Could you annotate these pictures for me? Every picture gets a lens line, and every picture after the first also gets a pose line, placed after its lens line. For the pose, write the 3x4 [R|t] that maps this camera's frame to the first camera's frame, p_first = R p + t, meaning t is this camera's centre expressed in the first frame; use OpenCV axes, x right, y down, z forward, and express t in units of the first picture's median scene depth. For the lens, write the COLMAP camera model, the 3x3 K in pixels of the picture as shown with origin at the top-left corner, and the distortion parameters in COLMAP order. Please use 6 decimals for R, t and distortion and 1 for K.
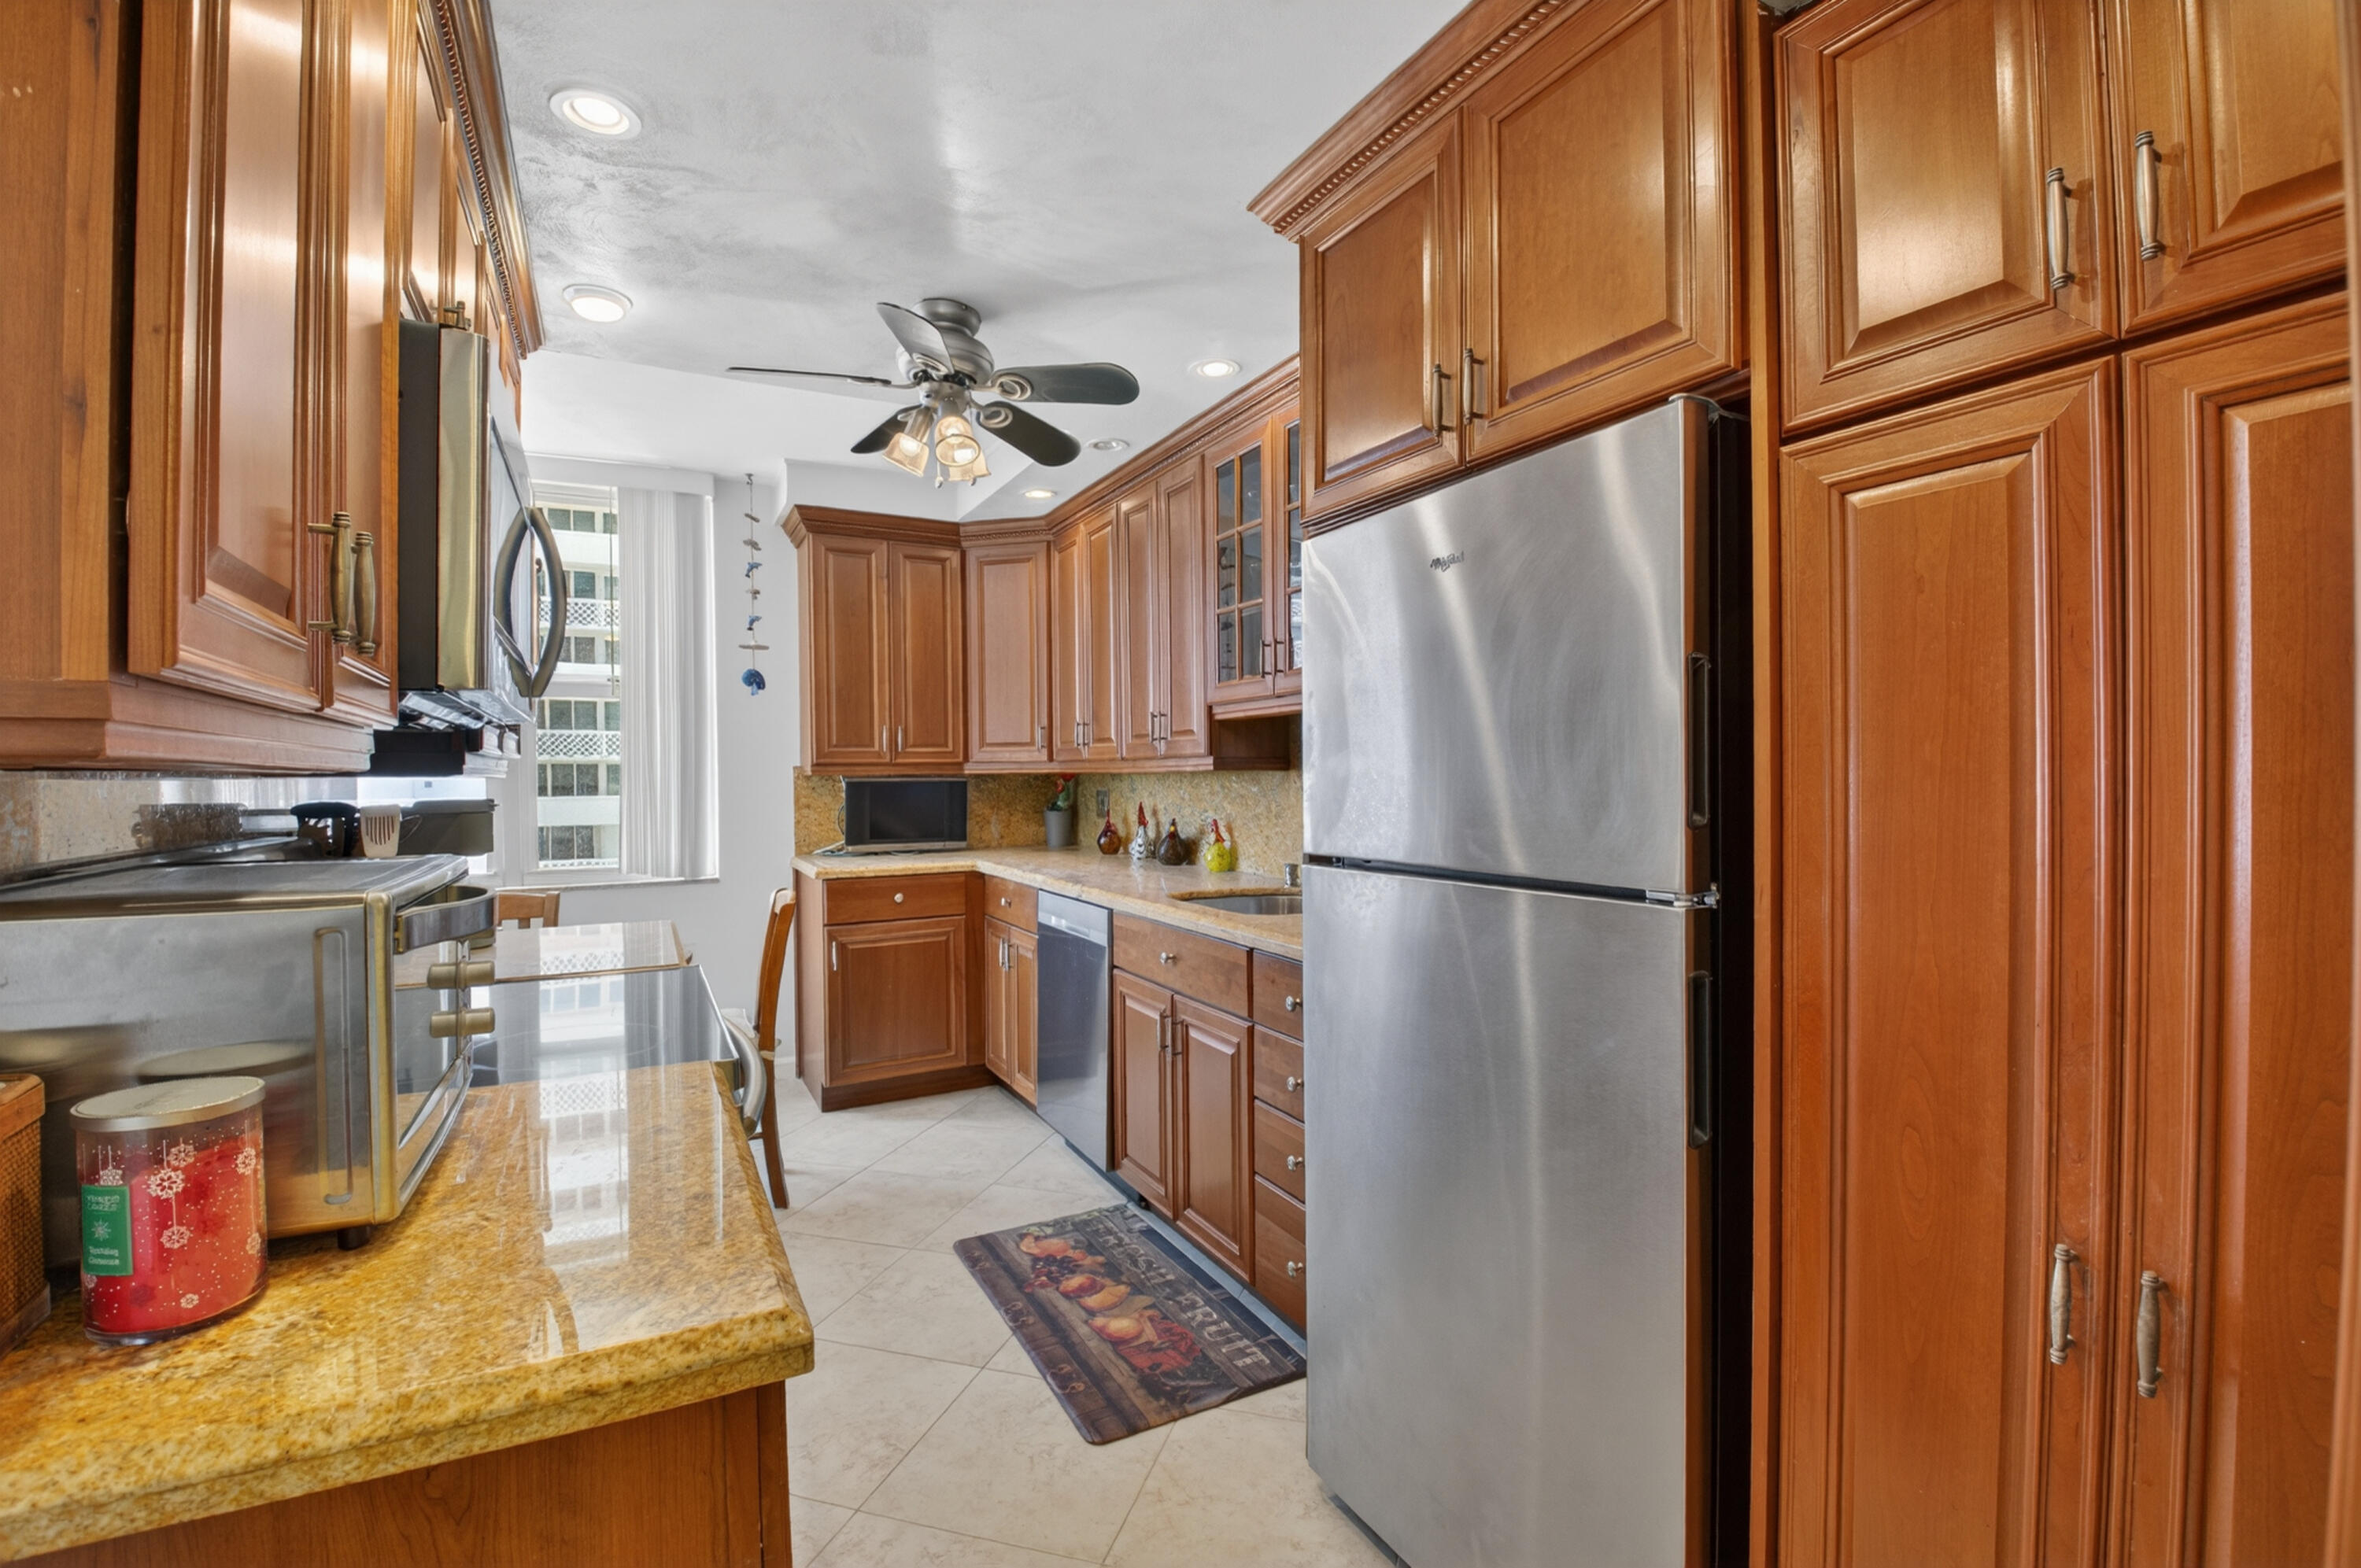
lens RADIAL K [[1068.4, 0, 1199.0], [0, 1068.4, 789.3], [0, 0, 1]] dist [-0.008520, -0.010145]
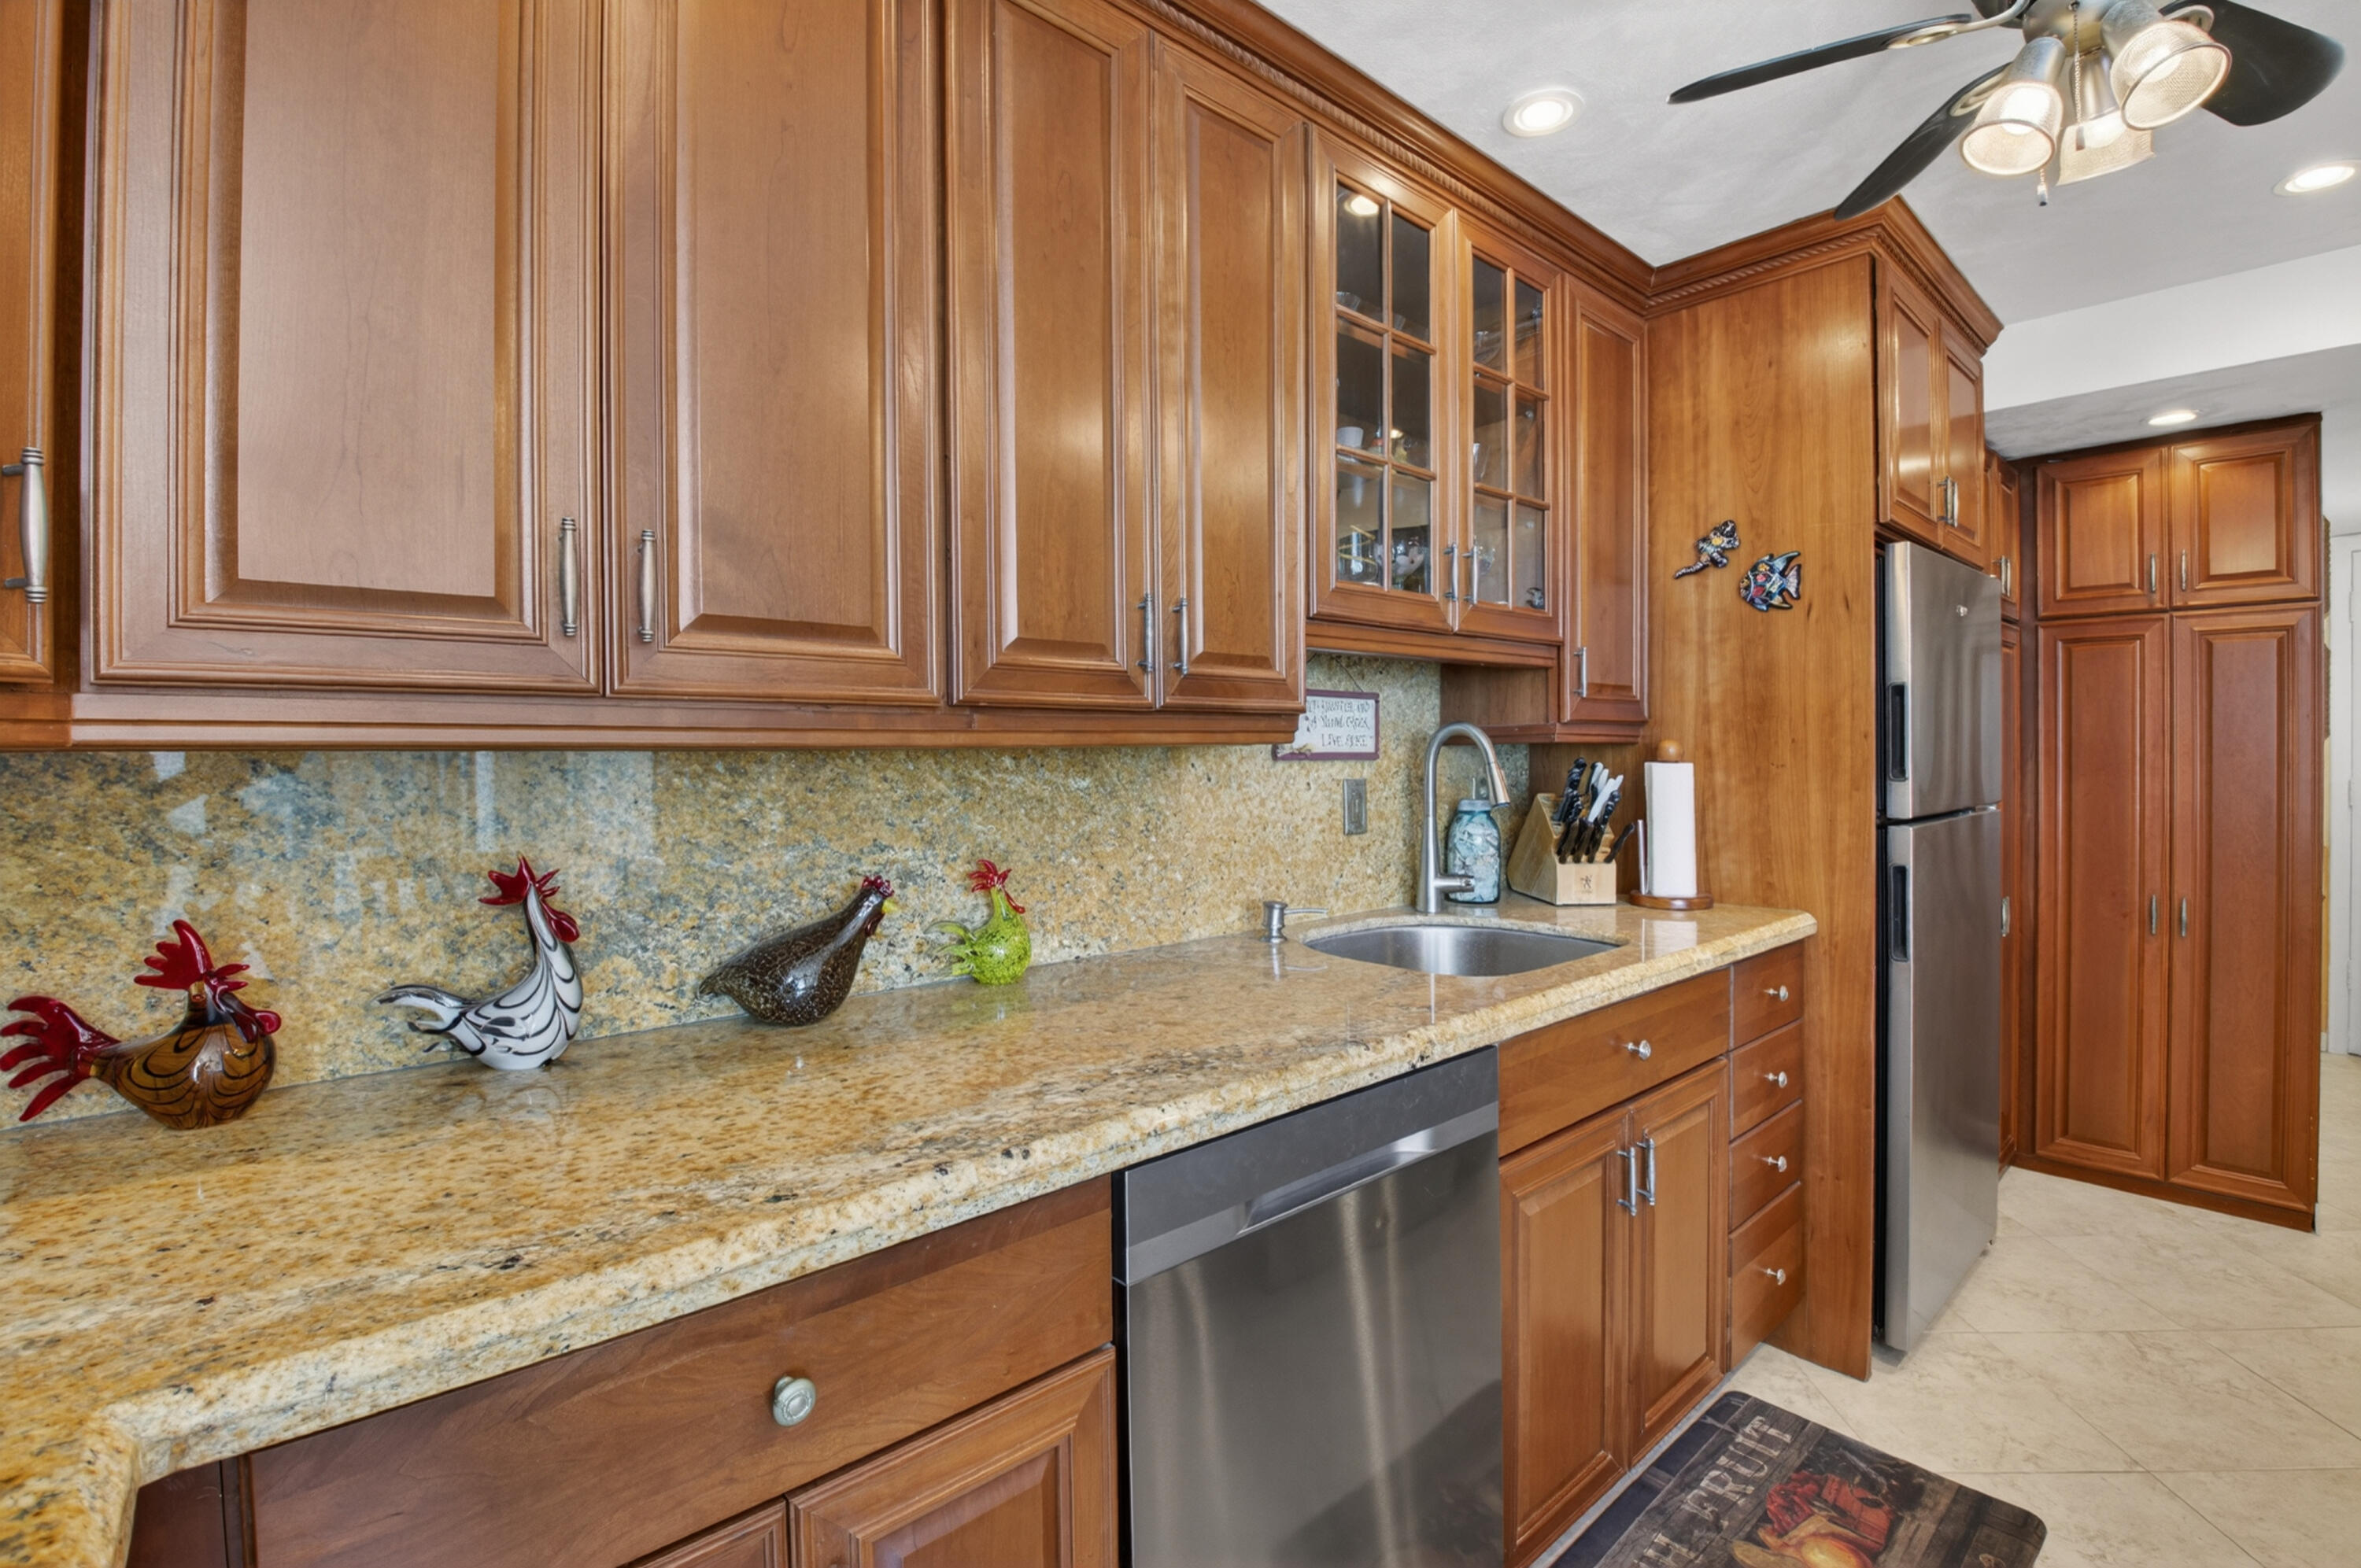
lens RADIAL K [[1068.4, 0, 1174.7], [0, 1068.4, 765.2], [0, 0, 1]] dist [-0.008520, -0.010145]
pose [[-0.237418, -0.001391, 0.971407, -0.388769], [0.025025, 0.999658, 0.007547, -0.010100], [-0.971085, 0.026102, -0.237302, 0.970114]]
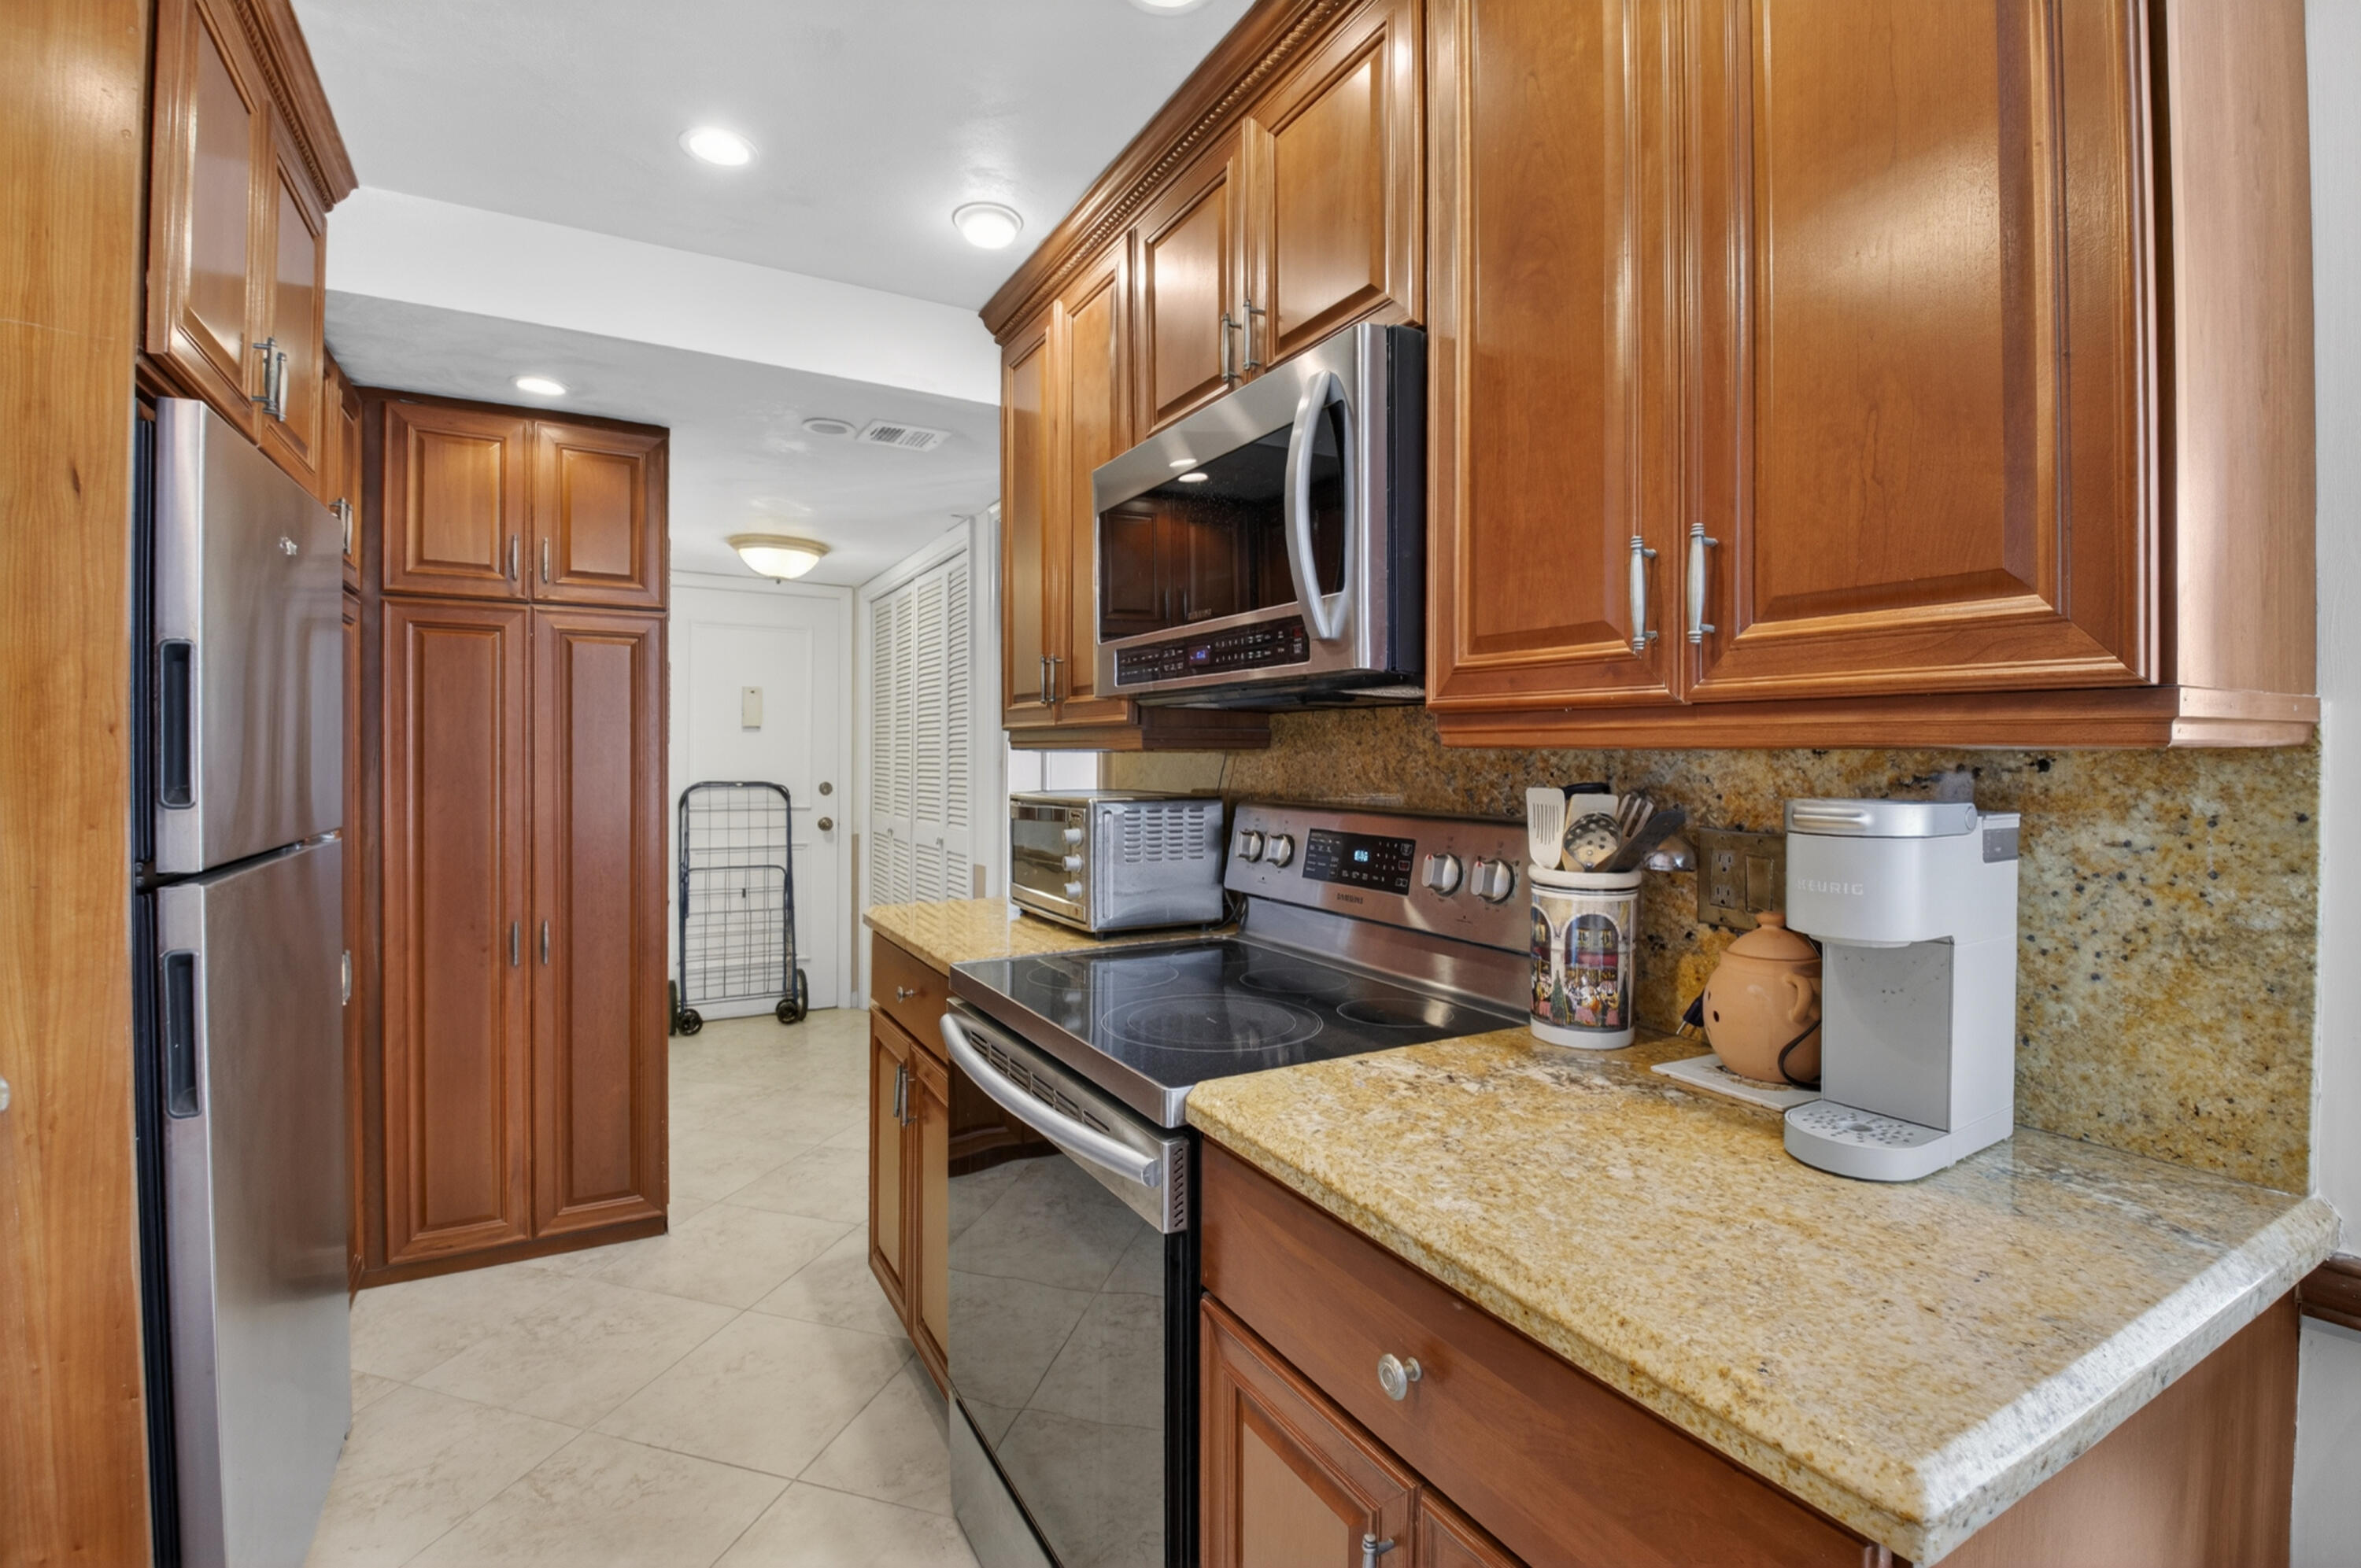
lens RADIAL K [[1068.4, 0, 1212.0], [0, 1068.4, 759.6], [0, 0, 1]] dist [-0.008520, -0.010145]
pose [[-0.999333, 0.003864, -0.036326, -0.232388], [0.003168, 0.999811, 0.019194, -0.007810], [0.036393, 0.019066, -0.999156, 0.789937]]
